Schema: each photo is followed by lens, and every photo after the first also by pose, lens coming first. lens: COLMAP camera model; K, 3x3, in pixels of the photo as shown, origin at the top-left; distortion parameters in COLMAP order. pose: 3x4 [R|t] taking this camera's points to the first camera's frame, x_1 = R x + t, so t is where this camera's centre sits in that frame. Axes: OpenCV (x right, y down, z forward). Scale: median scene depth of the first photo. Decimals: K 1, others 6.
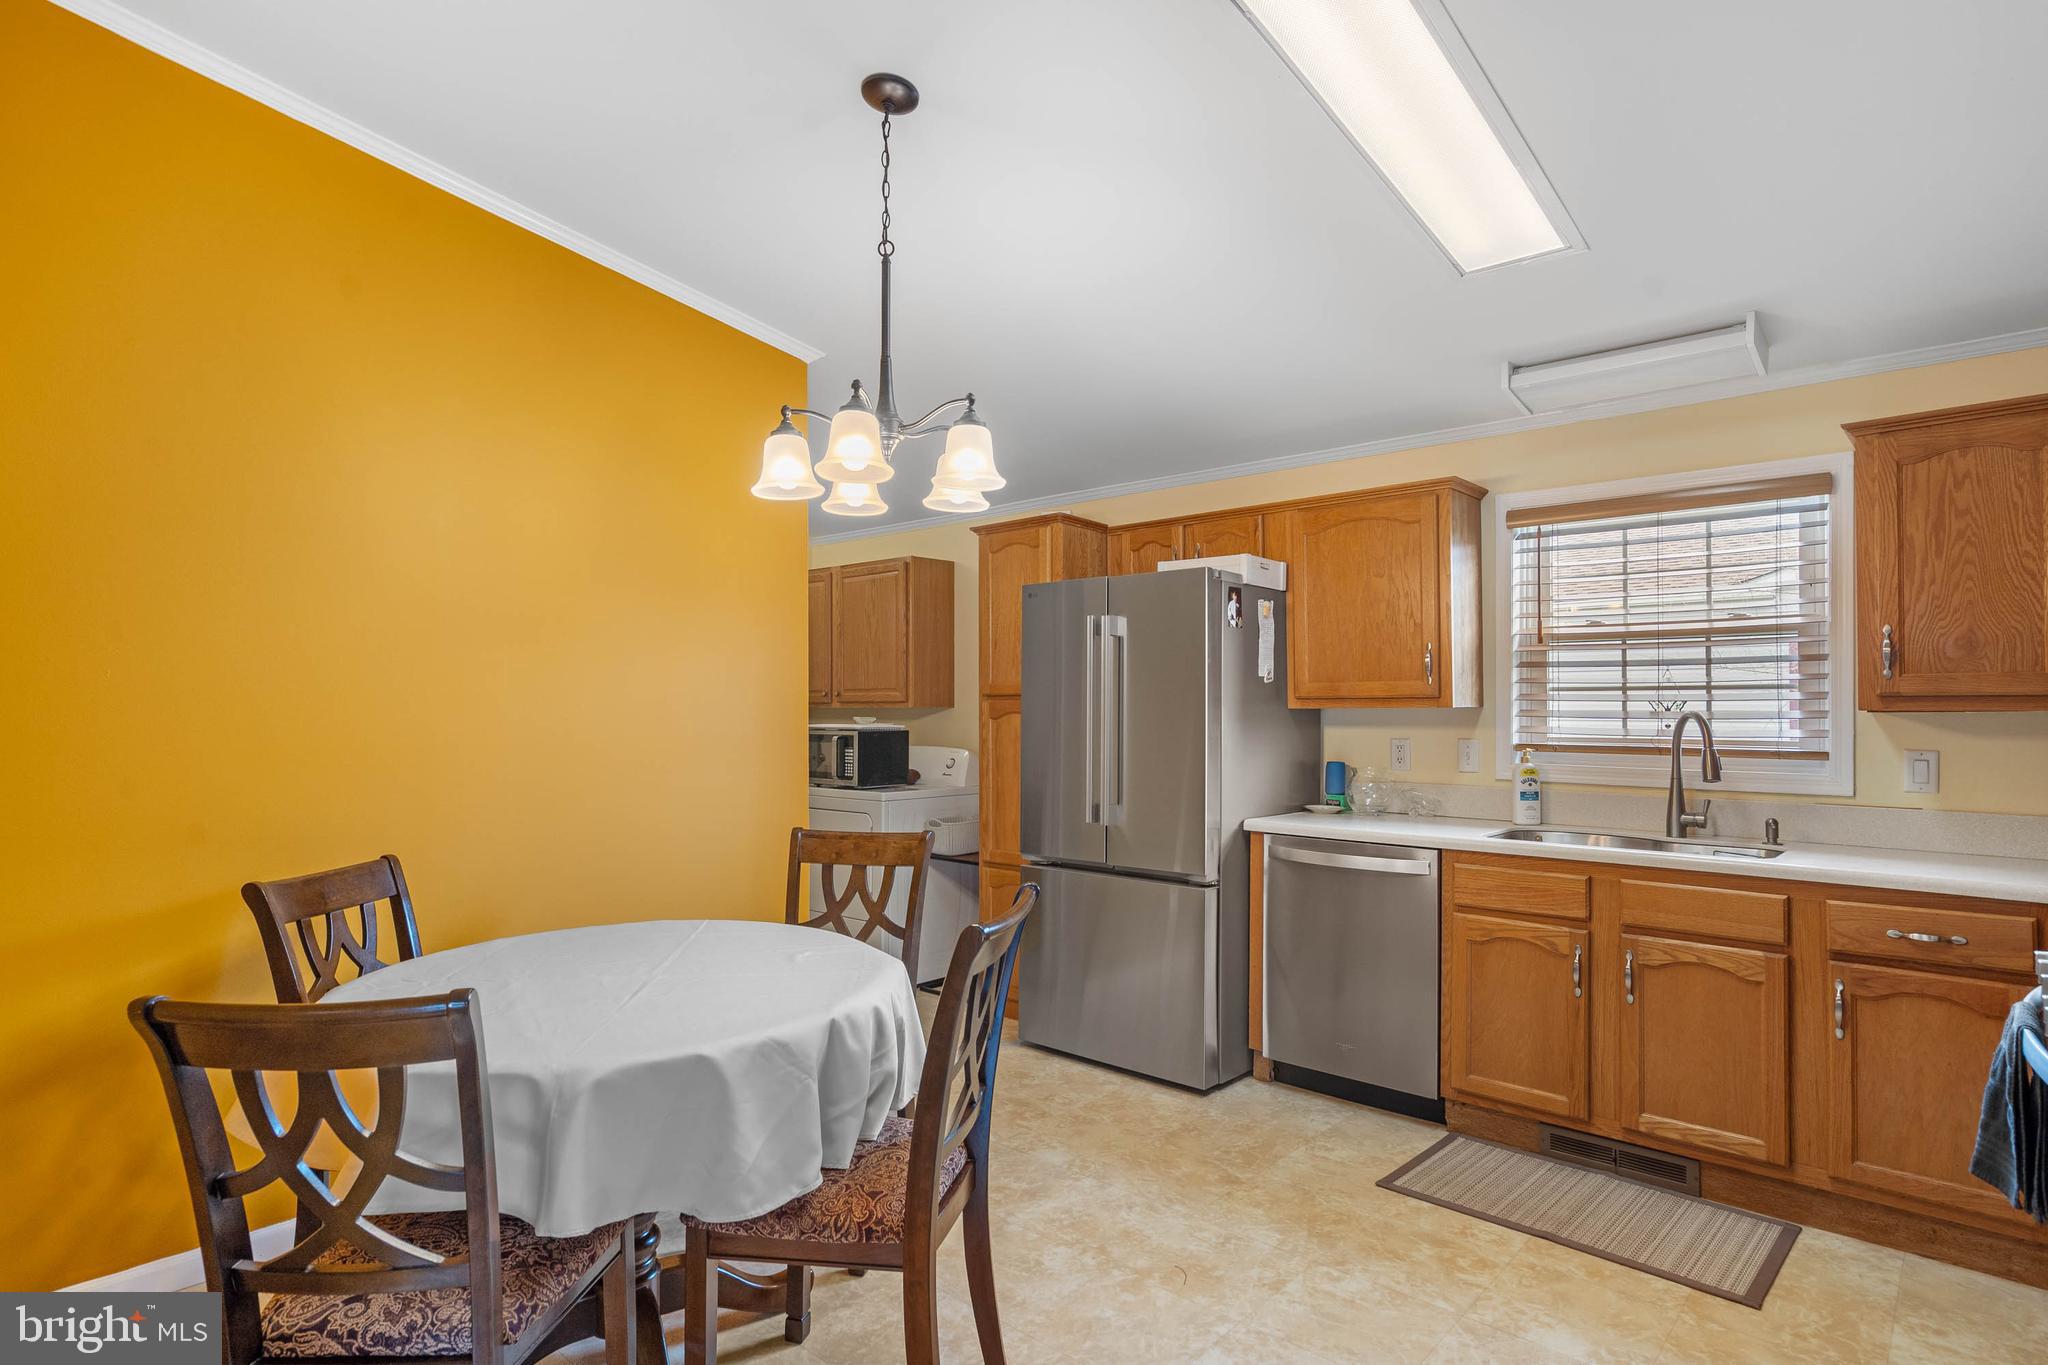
lens RADIAL K [[1085.1, 0, 1005.7], [0, 1085.1, 692.0], [0, 0, 1]] dist [0.004109, -0.000010]
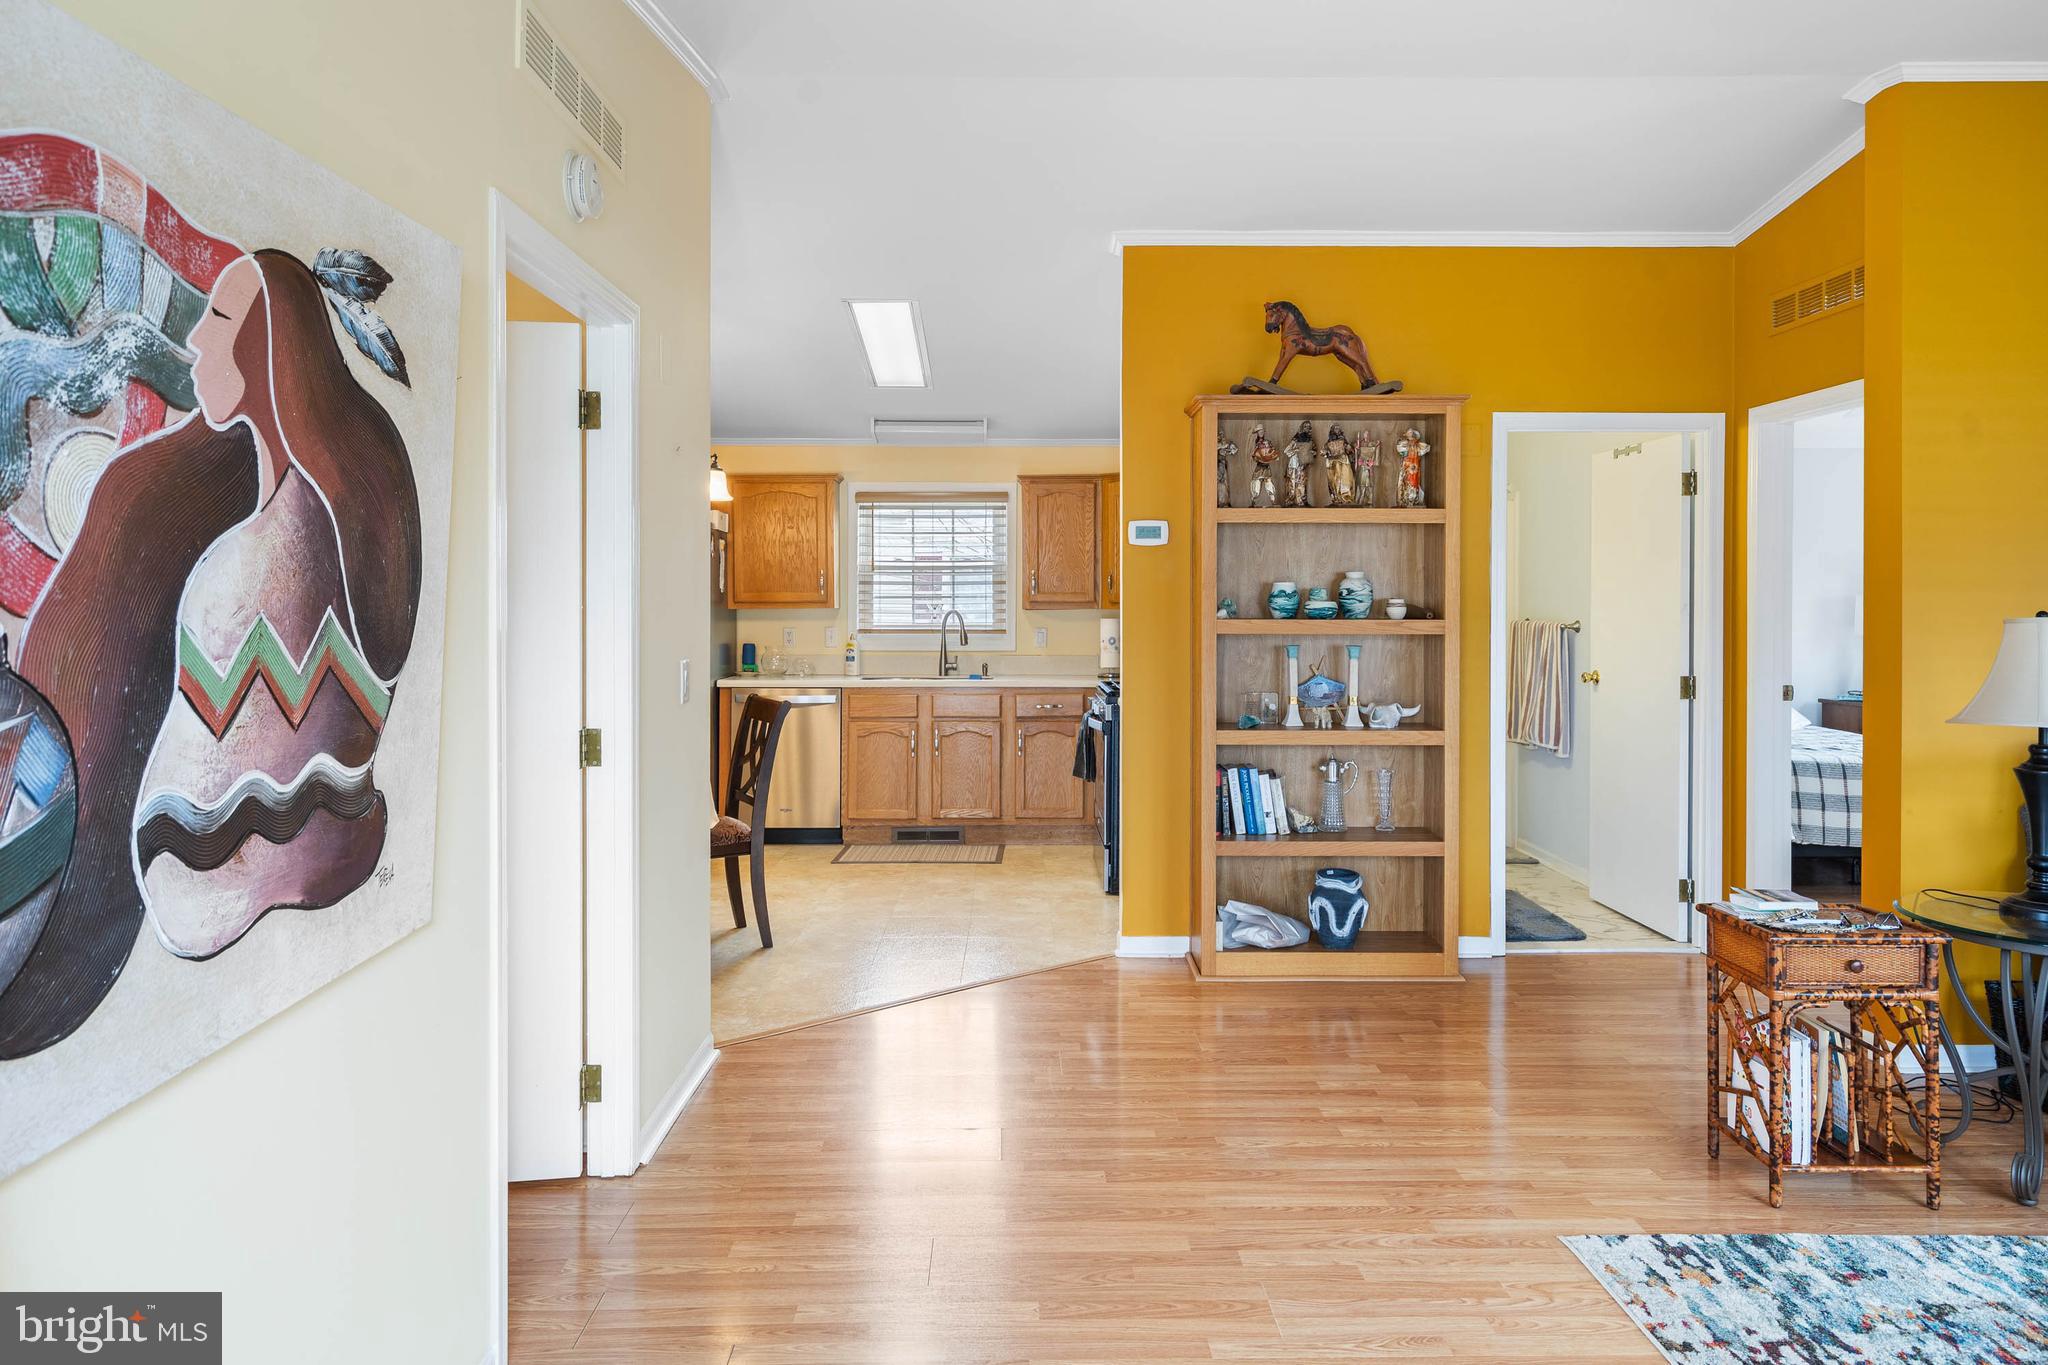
lens RADIAL K [[1283.3, 0, 1024.9], [0, 1283.3, 613.3], [0, 0, 1]] dist [0.000403, 0.001962]
pose [[0.733115, -0.008176, 0.680056, -0.817338], [-0.005917, 0.999813, 0.018400, -0.018512], [-0.680079, -0.017513, 0.732929, -0.753143]]
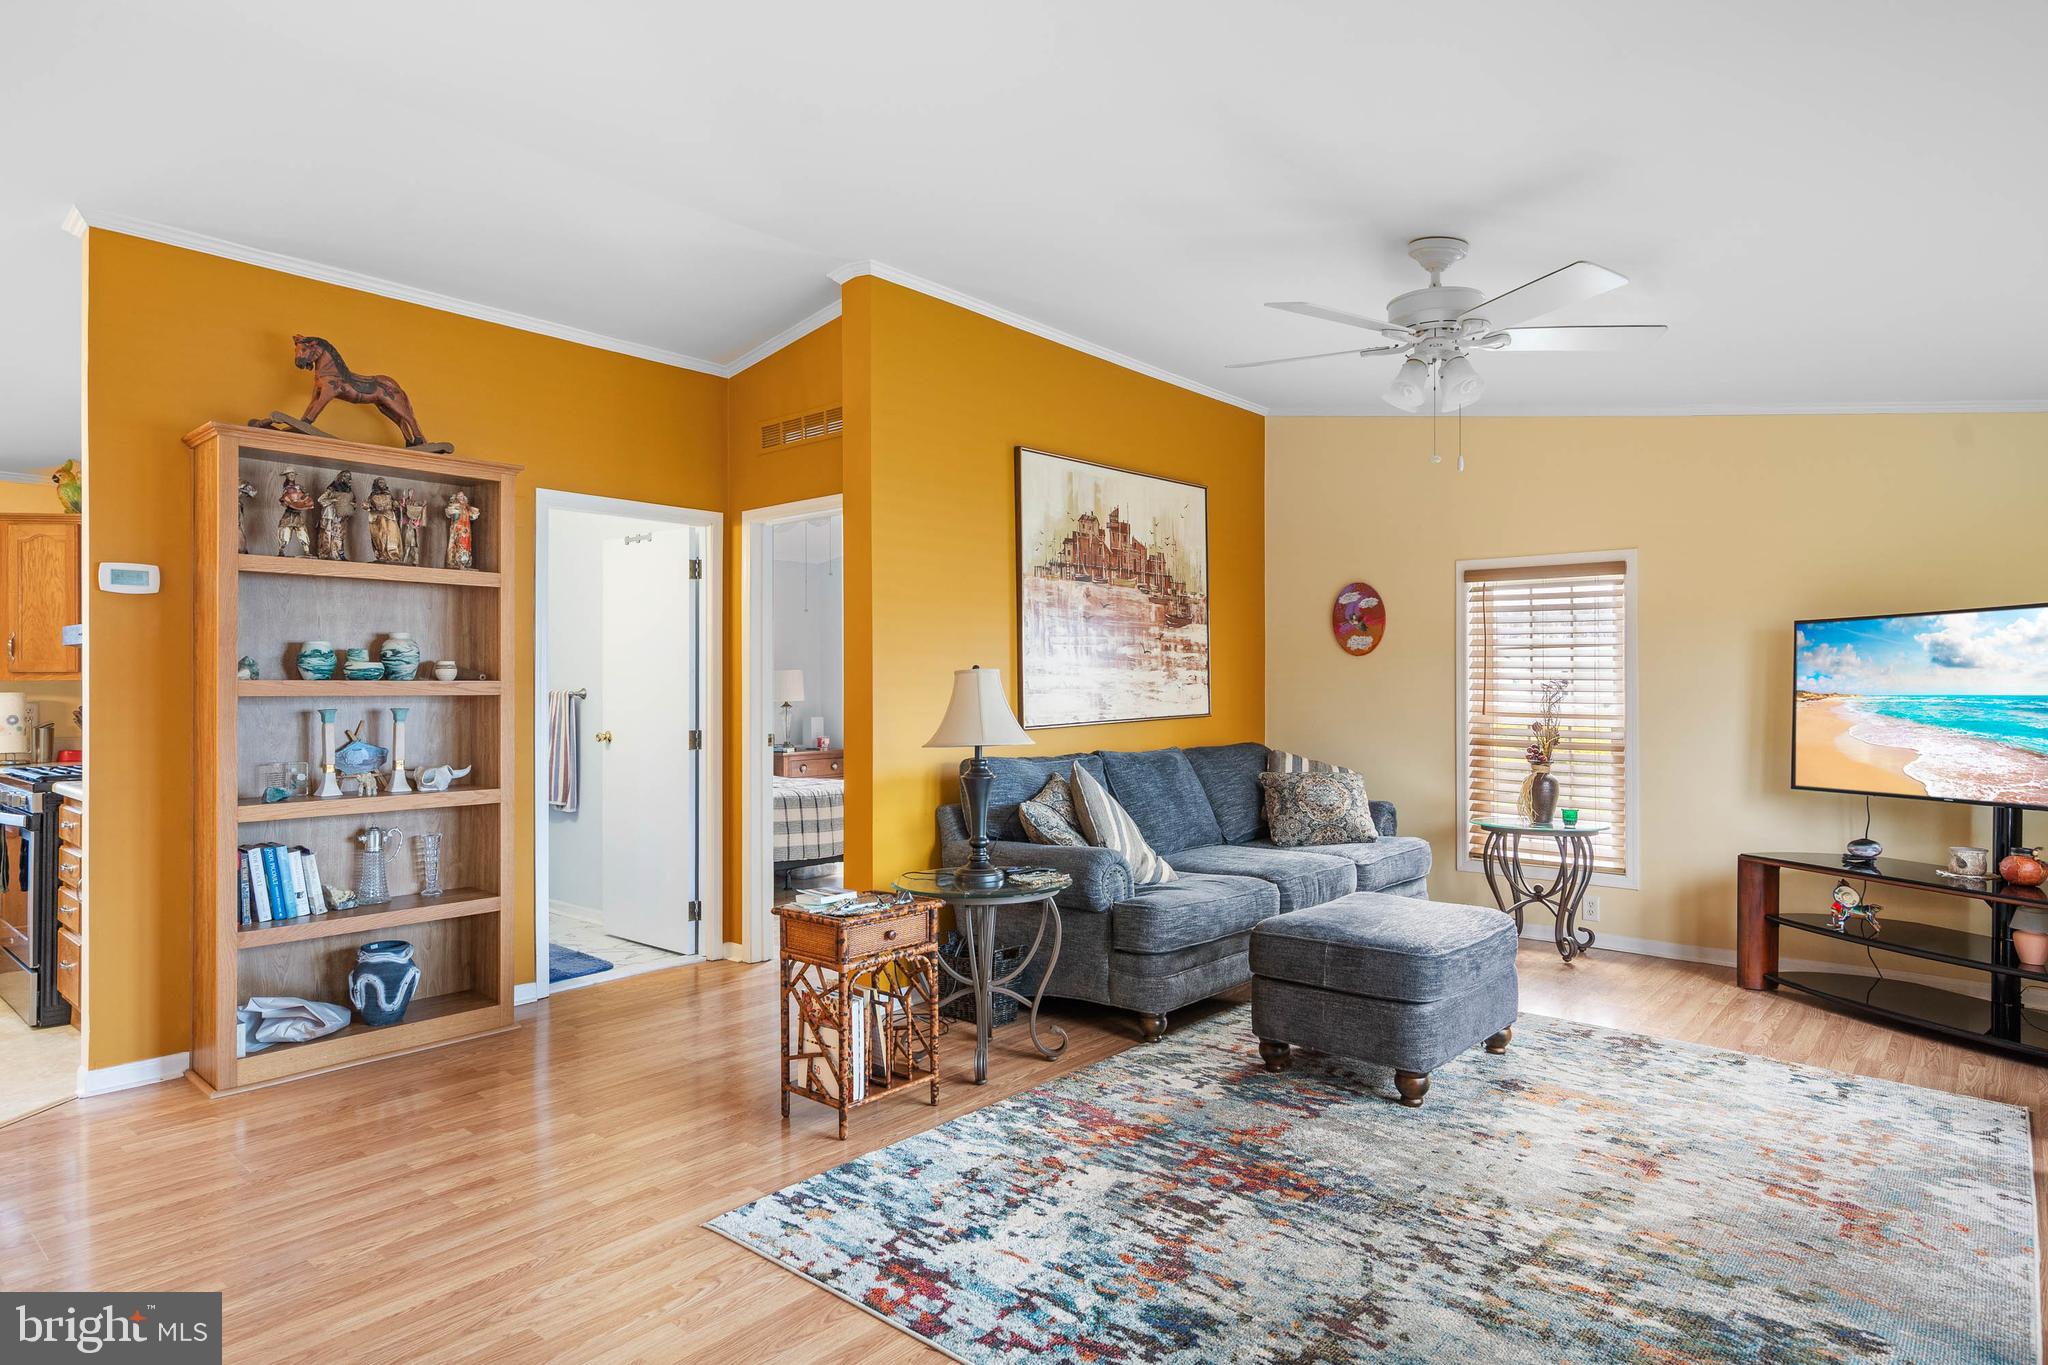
lens RADIAL K [[1128.7, 0, 1014.3], [0, 1128.7, 681.9], [0, 0, 1]] dist [-0.000137, 0.003479]
pose [[-0.020012, 0.002768, 0.999796, -0.810770], [-0.007338, 0.999969, -0.002916, 0.011021], [-0.999773, -0.007395, -0.019991, -0.599743]]
